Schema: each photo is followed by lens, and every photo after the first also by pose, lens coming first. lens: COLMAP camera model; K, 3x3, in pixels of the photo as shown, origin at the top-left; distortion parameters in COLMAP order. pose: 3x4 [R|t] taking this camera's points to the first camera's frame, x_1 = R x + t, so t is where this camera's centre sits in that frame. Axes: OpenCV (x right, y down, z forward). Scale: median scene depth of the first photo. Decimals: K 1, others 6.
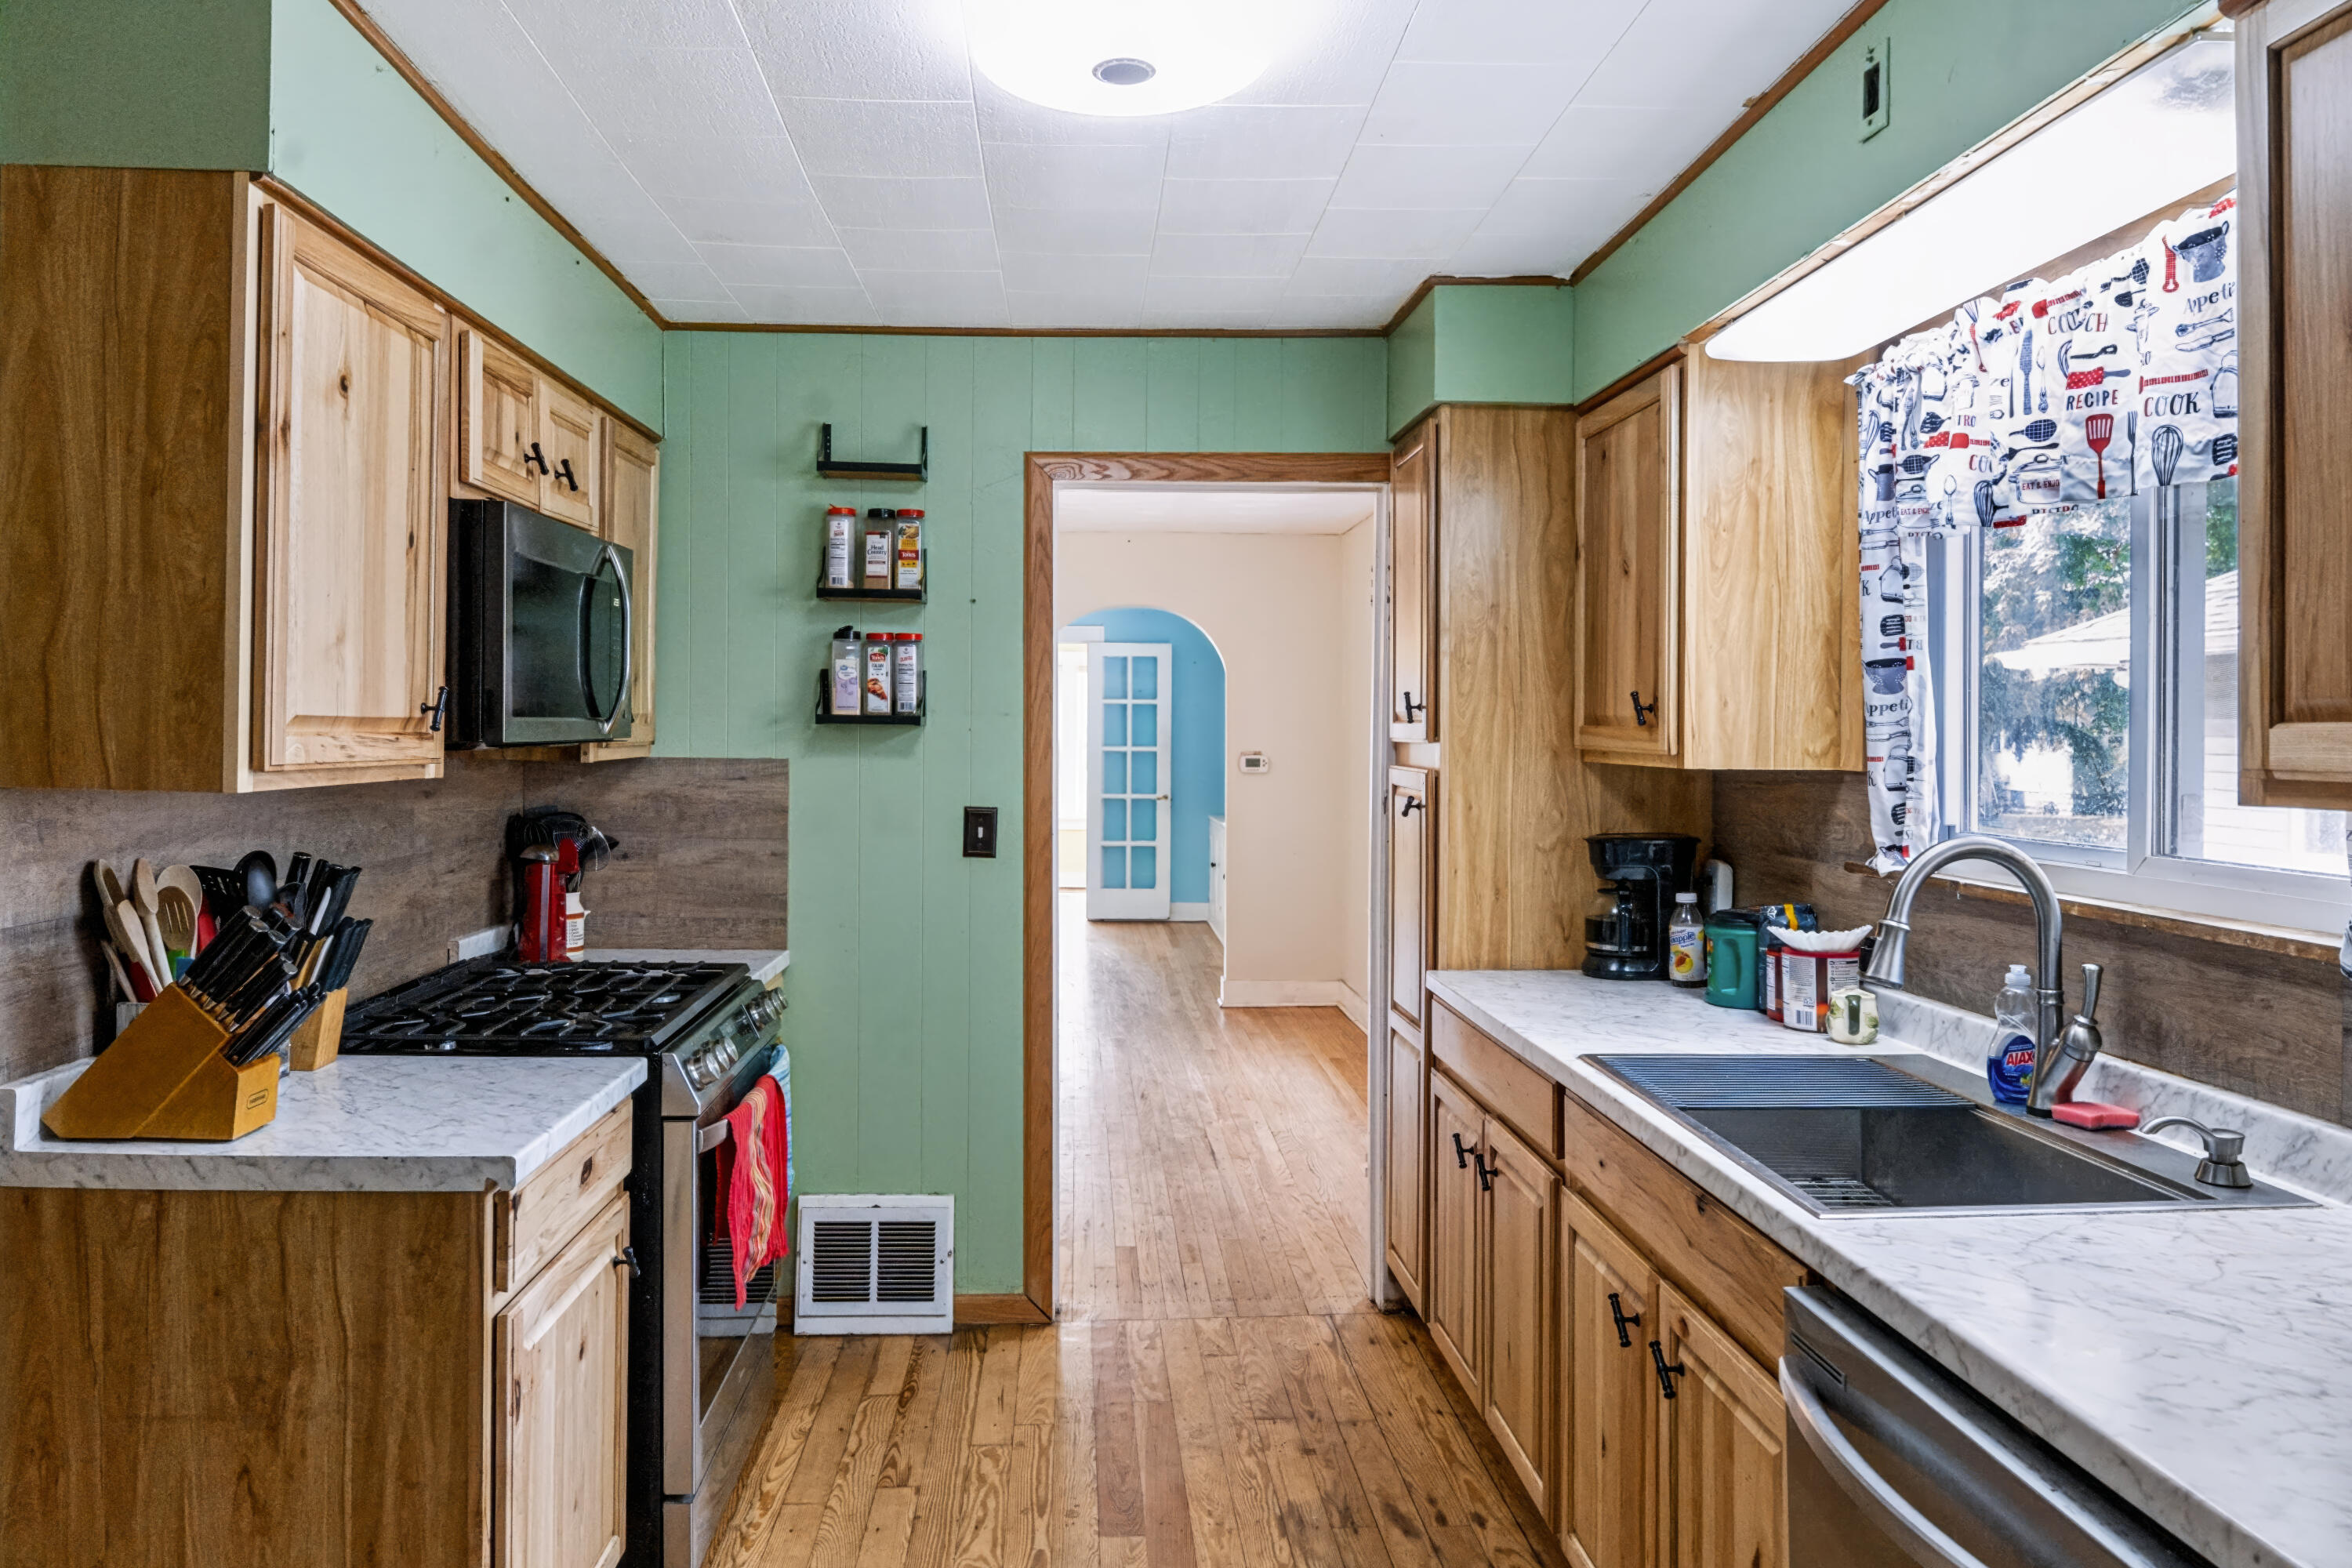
lens RADIAL K [[1607.9, 0, 1176.0], [0, 1607.9, 784.0], [0, 0, 1]] dist [0.002958, -0.019633]
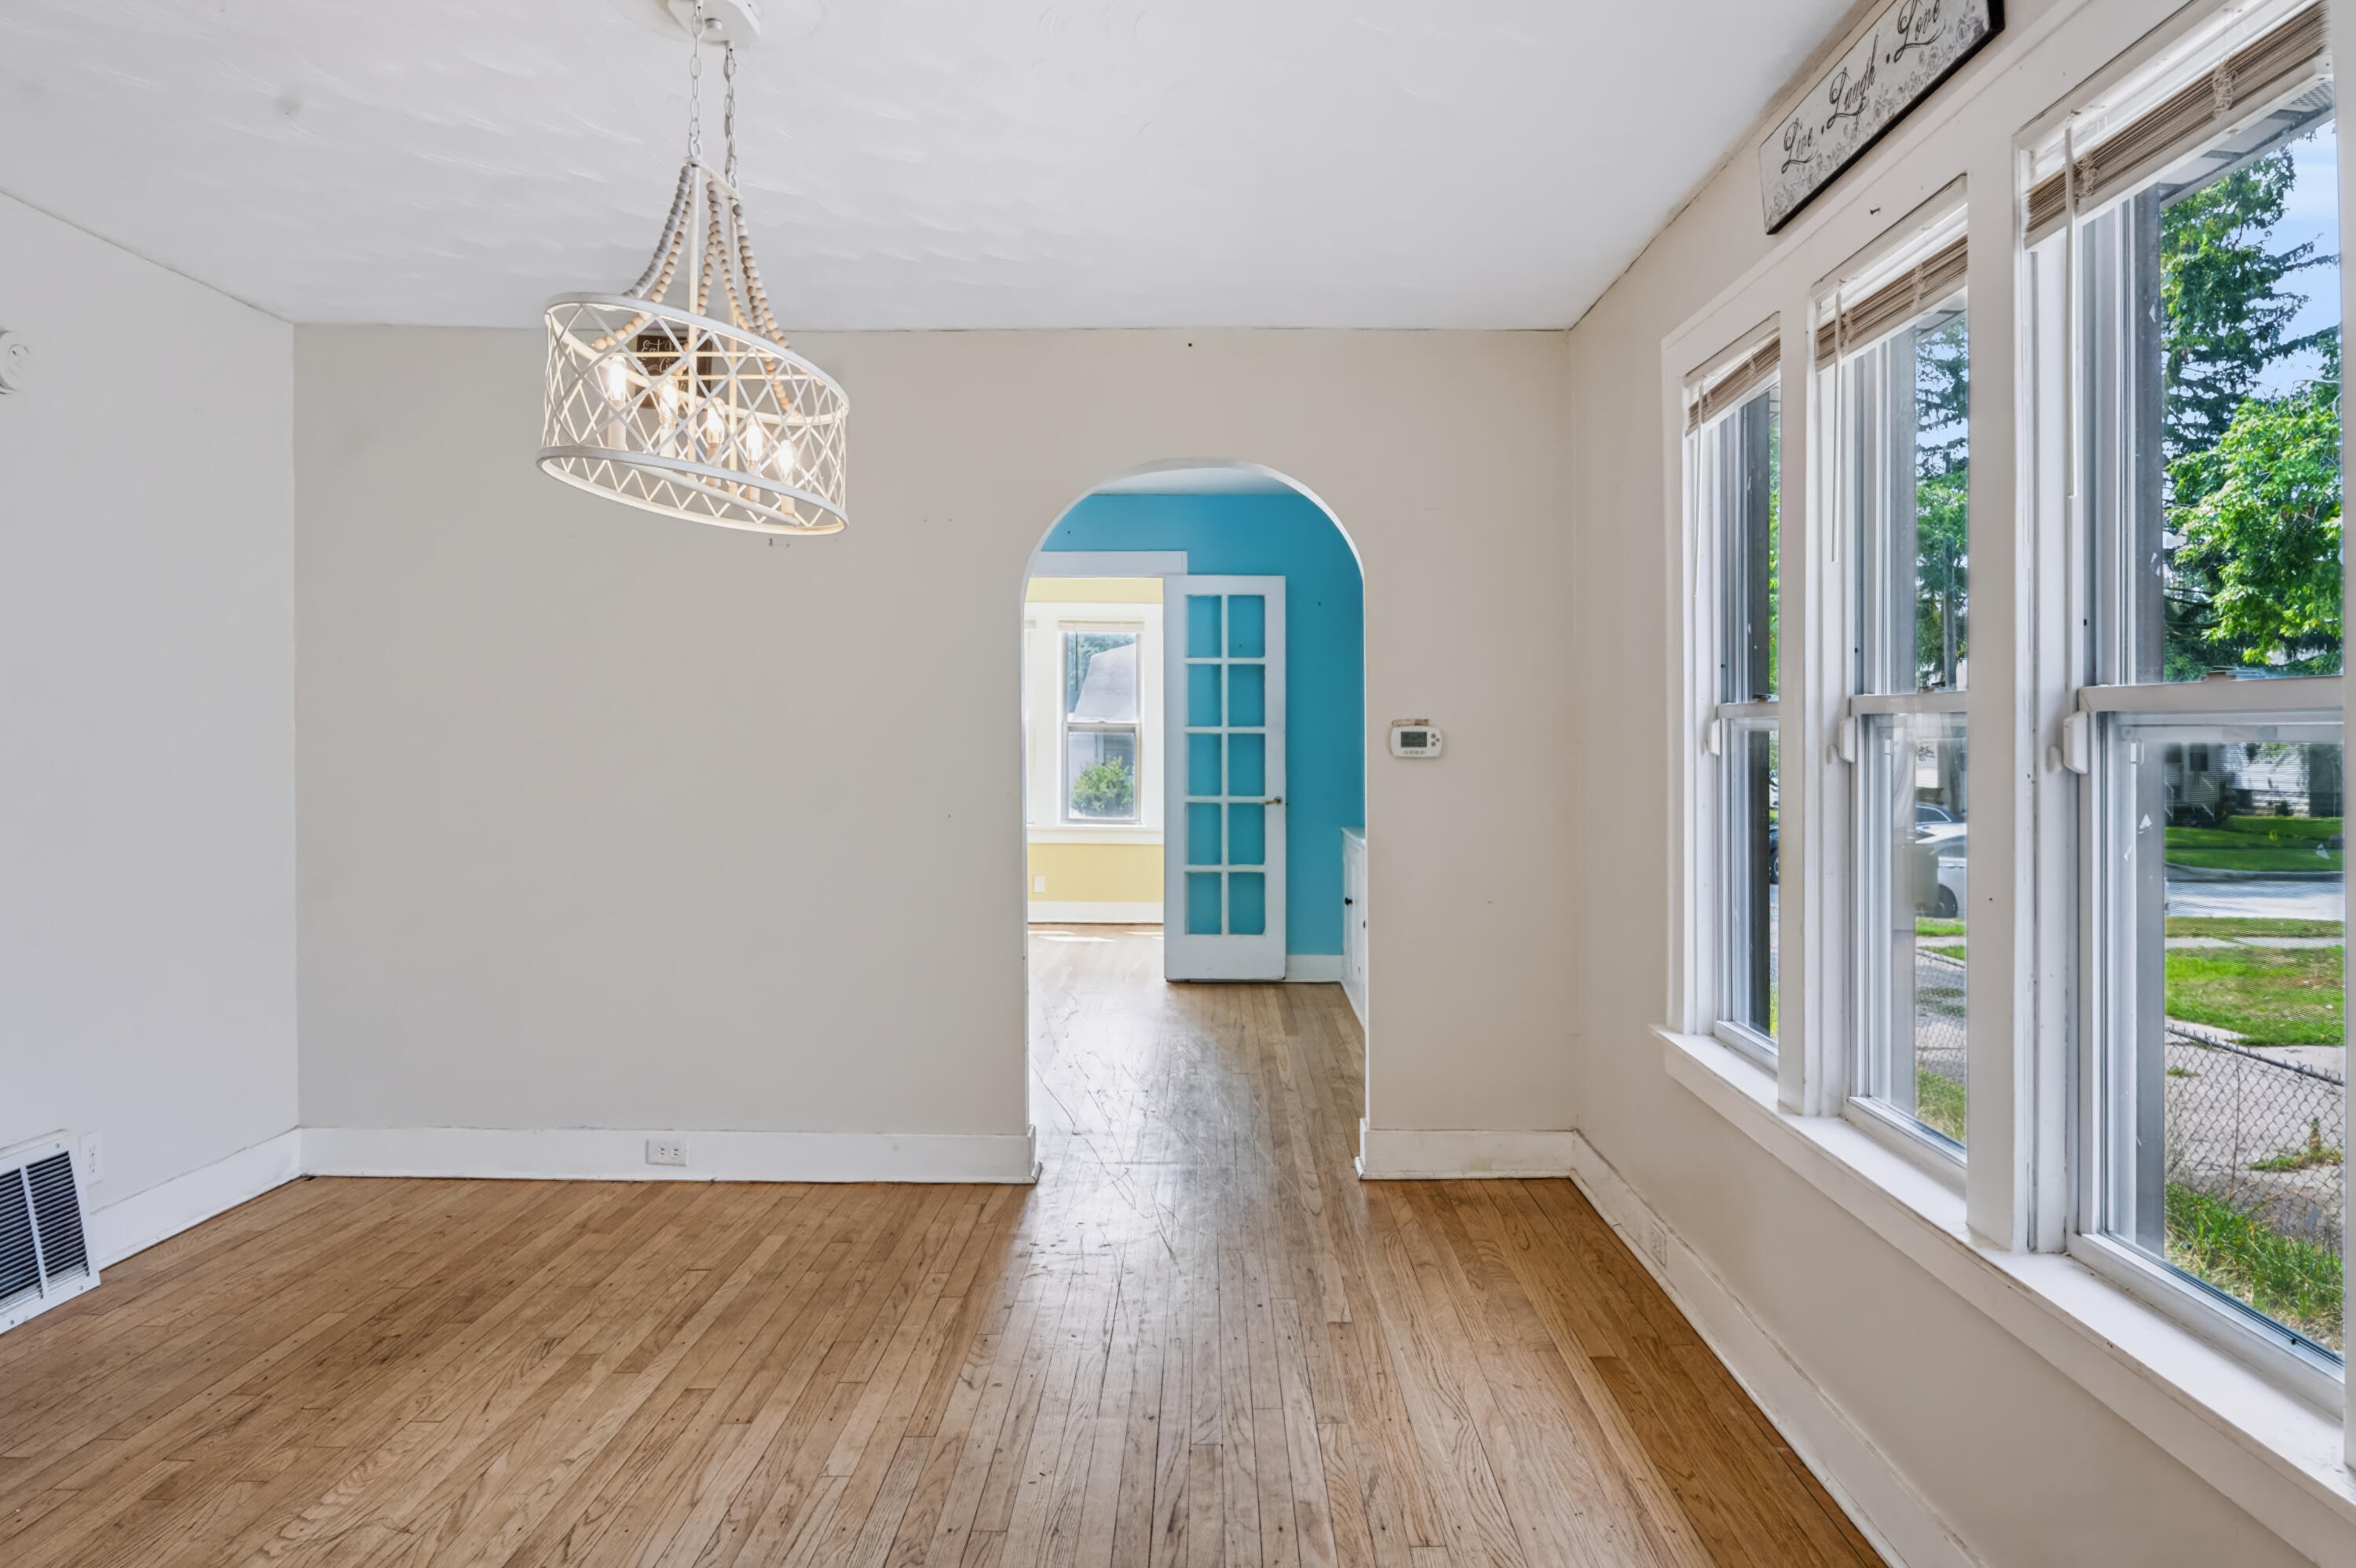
lens RADIAL K [[1626.0, 0, 1186.5], [0, 1626.0, 720.1], [0, 0, 1]] dist [0.003889, -0.021051]
pose [[0.996828, -0.006635, -0.079311, 0.009992], [0.003416, 0.999167, -0.040657, 0.001986], [0.079515, 0.040257, 0.996020, 0.310693]]
